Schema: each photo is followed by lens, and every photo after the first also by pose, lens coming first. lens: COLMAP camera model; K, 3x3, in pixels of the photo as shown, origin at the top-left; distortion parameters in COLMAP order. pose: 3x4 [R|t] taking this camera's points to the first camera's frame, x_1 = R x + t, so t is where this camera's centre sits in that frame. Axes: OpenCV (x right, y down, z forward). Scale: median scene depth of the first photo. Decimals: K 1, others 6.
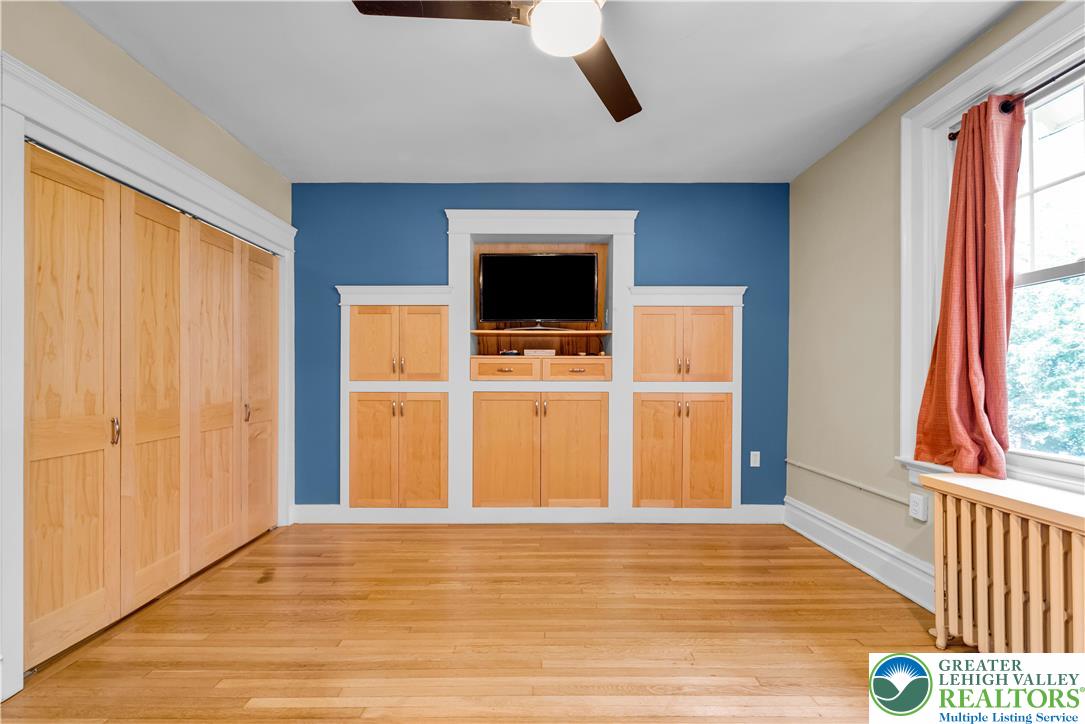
lens RADIAL K [[468.9, 0, 540.2], [0, 468.9, 365.3], [0, 0, 1]] dist [0.004817, -0.001135]
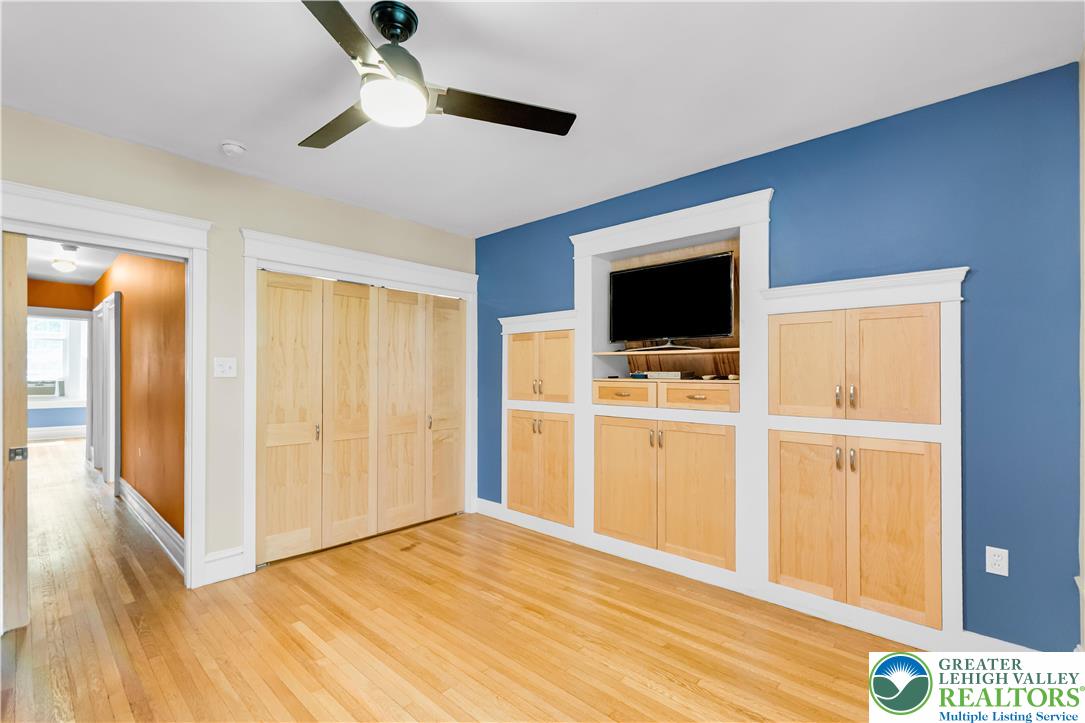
lens RADIAL K [[468.9, 0, 504.4], [0, 468.9, 365.3], [0, 0, 1]] dist [0.004817, -0.001135]
pose [[0.729434, -0.013653, -0.683915, 0.412034], [0.008802, 0.999905, -0.010574, -0.041472], [0.683995, 0.001693, 0.729485, 0.156650]]
